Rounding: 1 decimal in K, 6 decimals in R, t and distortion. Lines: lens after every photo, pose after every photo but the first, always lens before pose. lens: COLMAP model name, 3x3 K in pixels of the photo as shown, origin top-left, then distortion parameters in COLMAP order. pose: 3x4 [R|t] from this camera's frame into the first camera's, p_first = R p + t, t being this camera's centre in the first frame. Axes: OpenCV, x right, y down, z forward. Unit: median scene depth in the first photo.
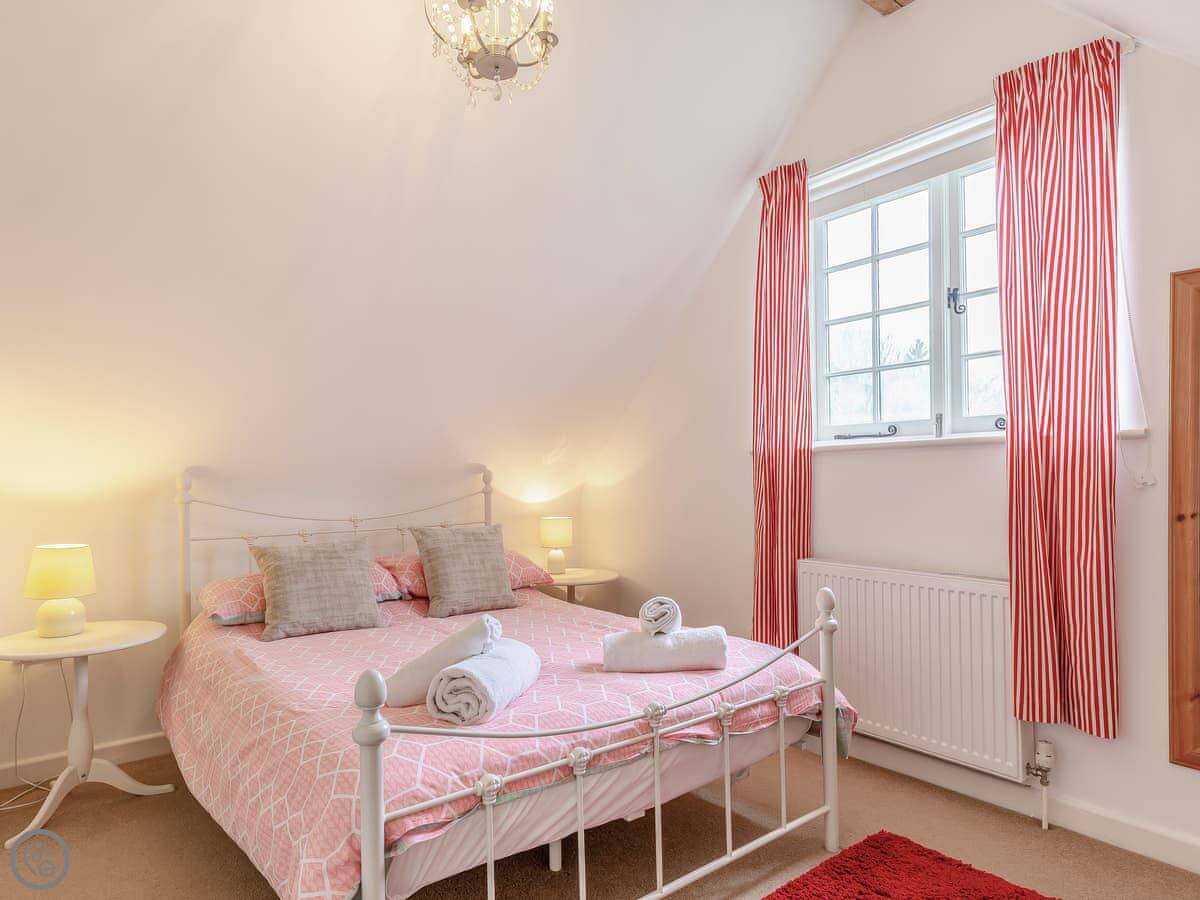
lens RADIAL K [[797.9, 0, 597.6], [0, 797.9, 450.4], [0, 0, 1]] dist [-0.000588, -0.002802]
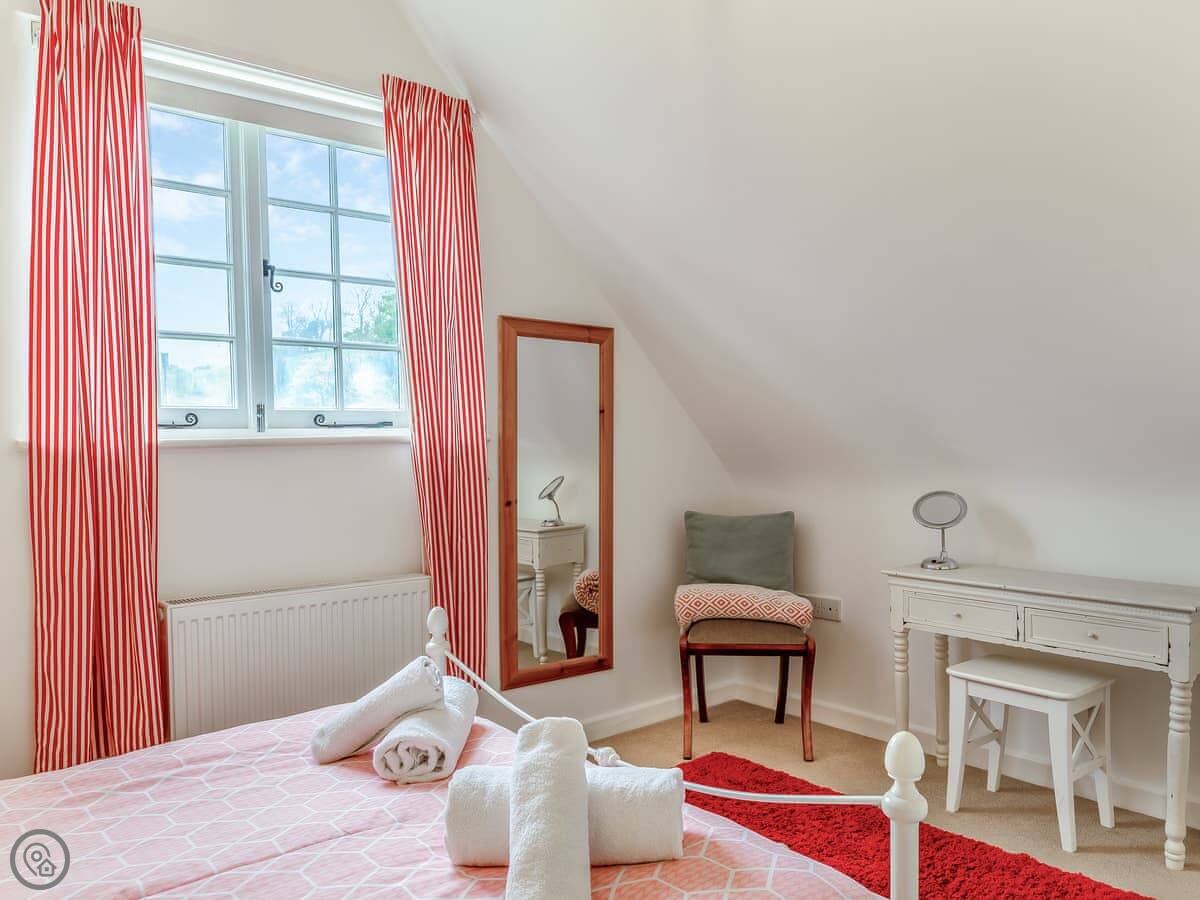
lens RADIAL K [[797.9, 0, 597.6], [0, 797.9, 450.4], [0, 0, 1]] dist [-0.000588, -0.002802]
pose [[-0.017439, 0.024676, 0.999543, -0.428219], [-0.001393, 0.999694, -0.024704, 0.024007], [-0.999847, -0.001824, -0.017399, 0.659678]]
